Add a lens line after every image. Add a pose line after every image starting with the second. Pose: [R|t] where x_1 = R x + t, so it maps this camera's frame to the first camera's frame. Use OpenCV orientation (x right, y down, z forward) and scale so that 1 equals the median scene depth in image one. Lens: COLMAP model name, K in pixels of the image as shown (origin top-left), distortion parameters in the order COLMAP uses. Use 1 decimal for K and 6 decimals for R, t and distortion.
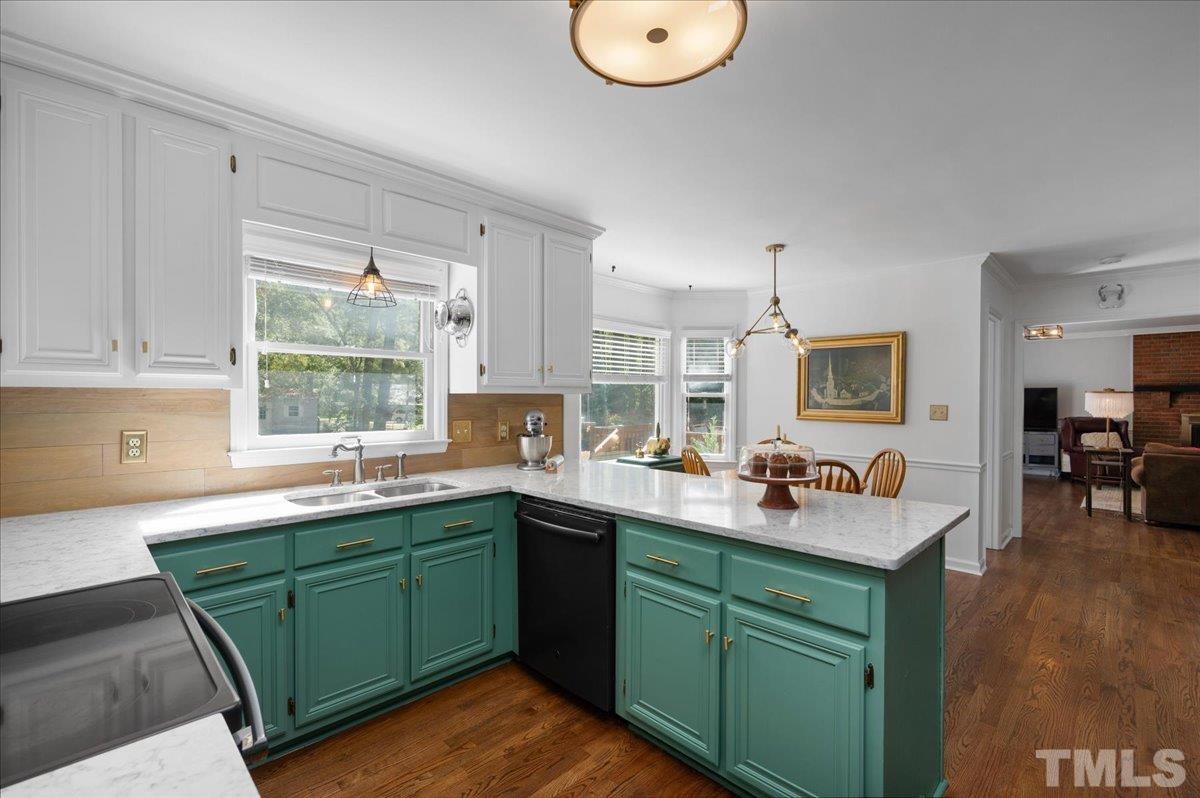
lens RADIAL K [[511.3, 0, 578.0], [0, 511.3, 404.6], [0, 0, 1]] dist [-0.000553, -0.000894]
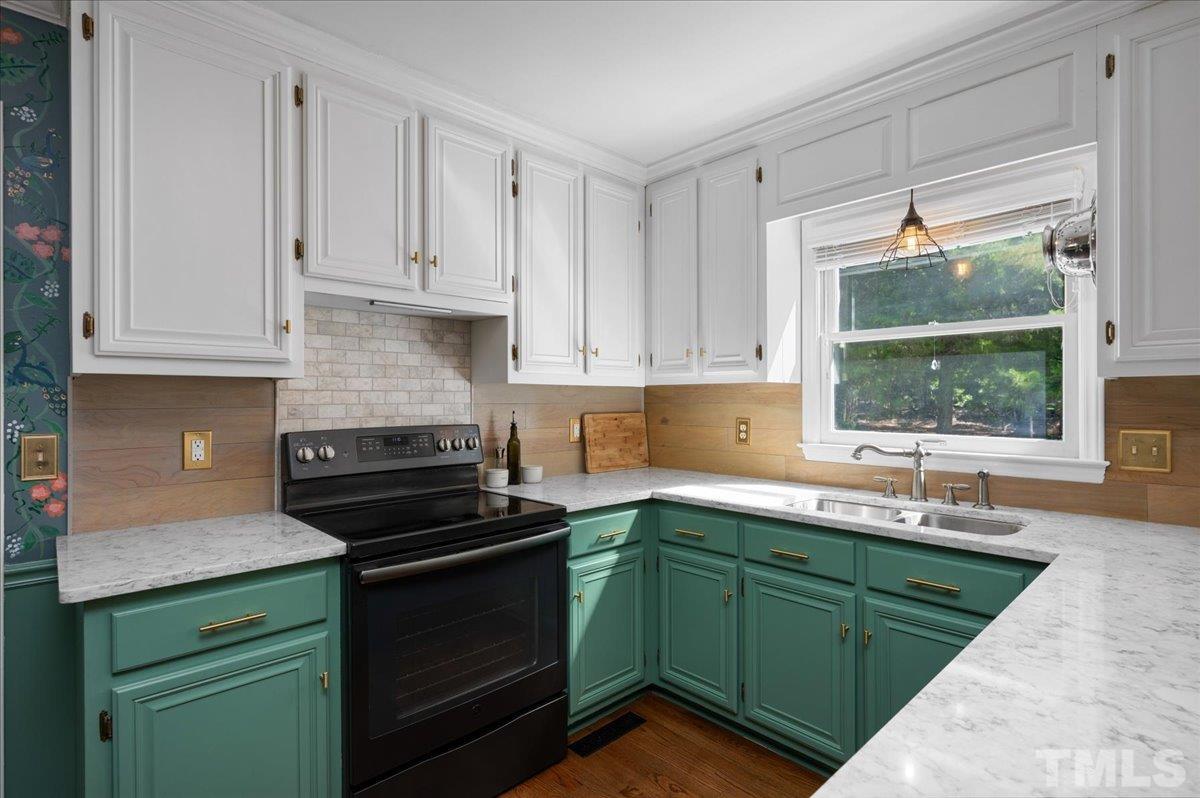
lens RADIAL K [[581.6, 0, 599.0], [0, 581.6, 398.4], [0, 0, 1]] dist [0.002397, -0.000069]
pose [[0.009458, -0.000588, -0.999955, 0.447141], [-0.009296, 0.999957, -0.000676, 0.005574], [0.999912, 0.009302, 0.009452, 0.521299]]
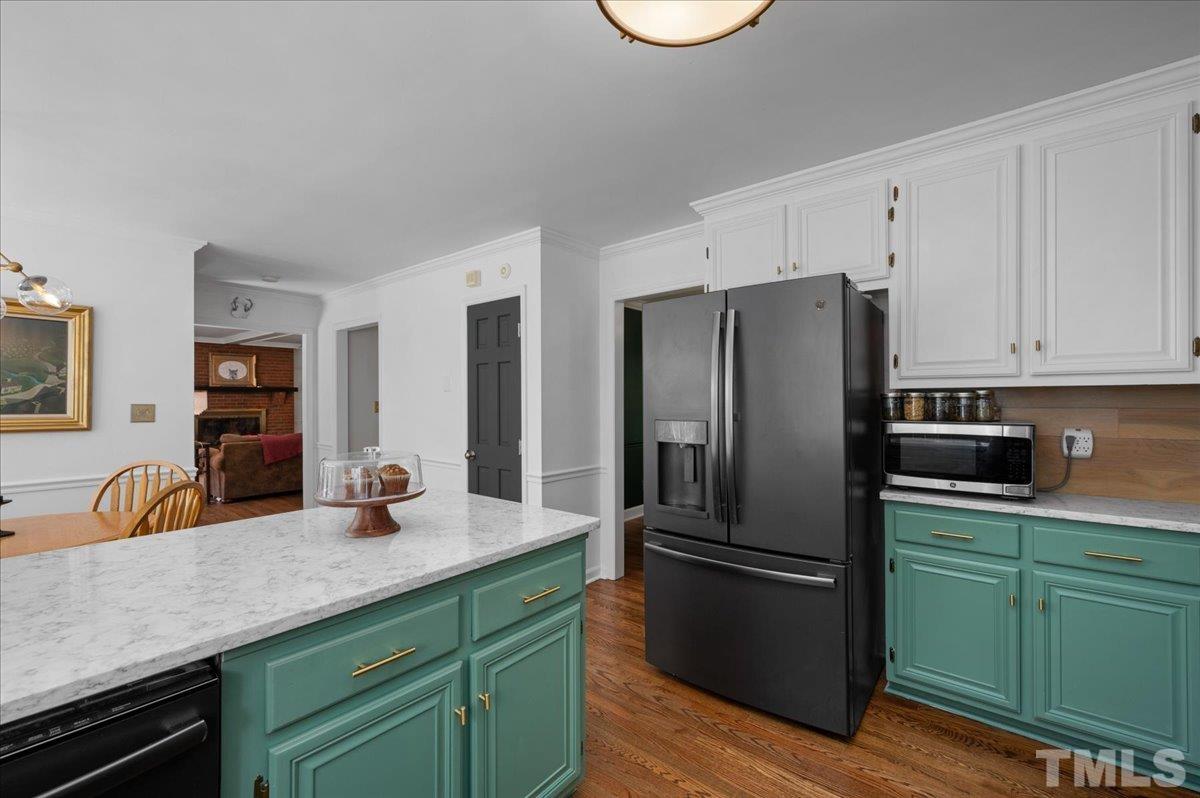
lens RADIAL K [[505.8, 0, 602.5], [0, 505.8, 399.8], [0, 0, 1]] dist [-0.000398, 0.000115]
pose [[-0.131460, -0.003893, 0.991314, -0.328083], [0.012281, 0.999909, 0.005555, -0.002412], [-0.991245, 0.012905, -0.131400, 0.592078]]
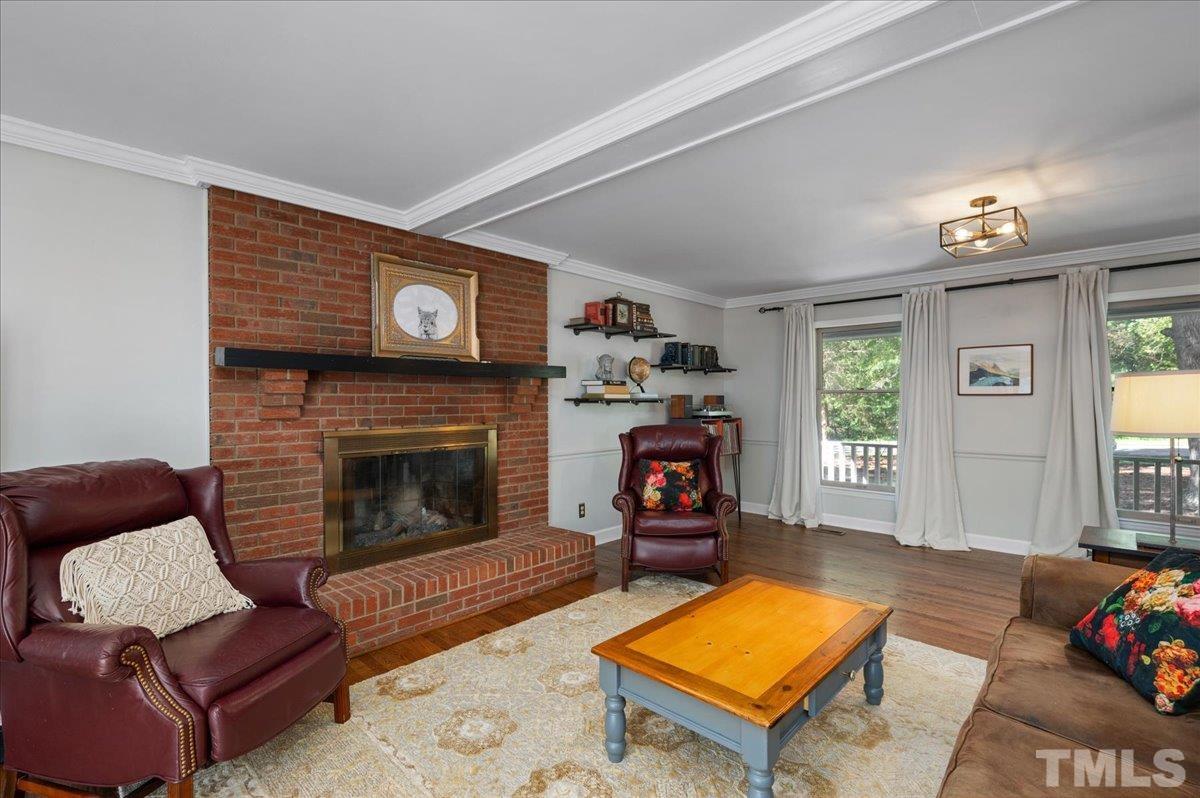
lens RADIAL K [[542.6, 0, 601.1], [0, 542.6, 398.2], [0, 0, 1]] dist [-0.000855, 0.000252]
pose [[-0.054890, -0.001318, 0.998492, 2.279515], [0.012855, 0.999915, 0.002026, -0.013995], [-0.998410, 0.012947, -0.054868, 2.396385]]
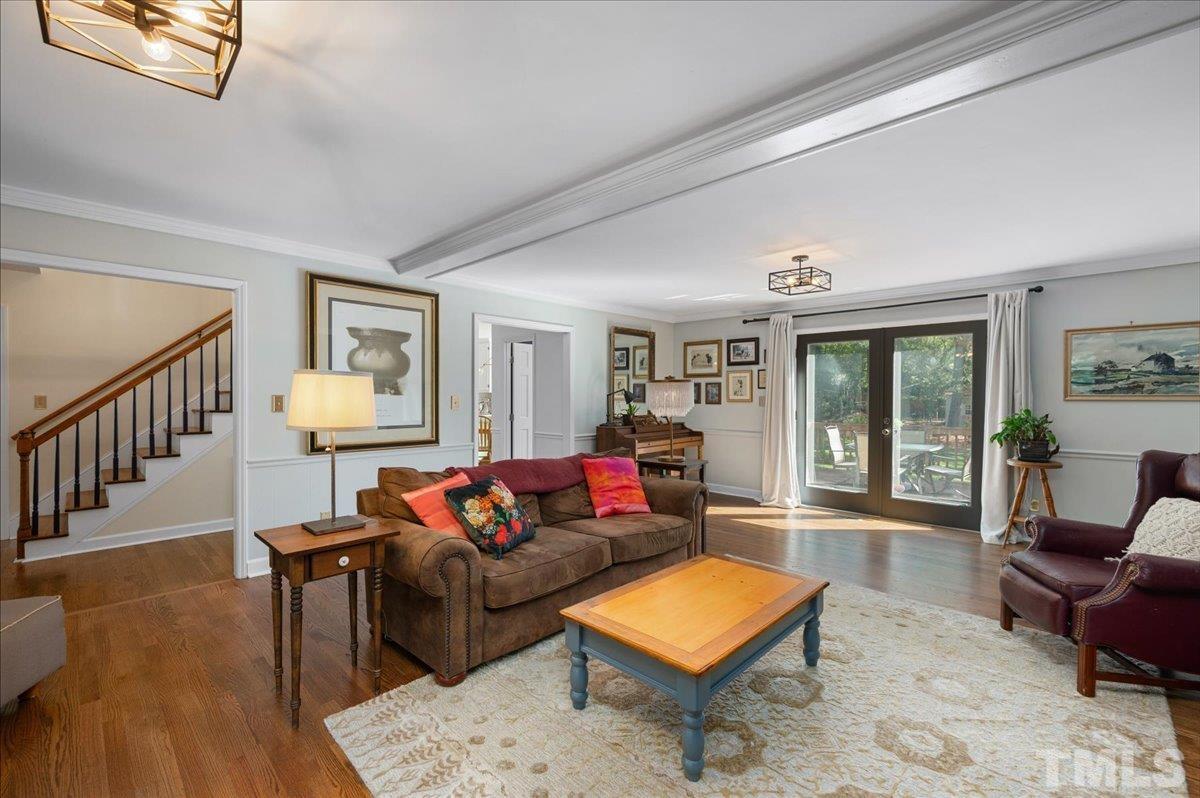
lens RADIAL K [[511.3, 0, 597.5], [0, 511.3, 398.5], [0, 0, 1]] dist [-0.000553, -0.000894]
pose [[0.040214, -0.002444, -0.999188, 3.897840], [-0.012900, 0.999912, -0.002965, -0.003337], [0.999108, 0.013009, 0.040179, 1.915369]]
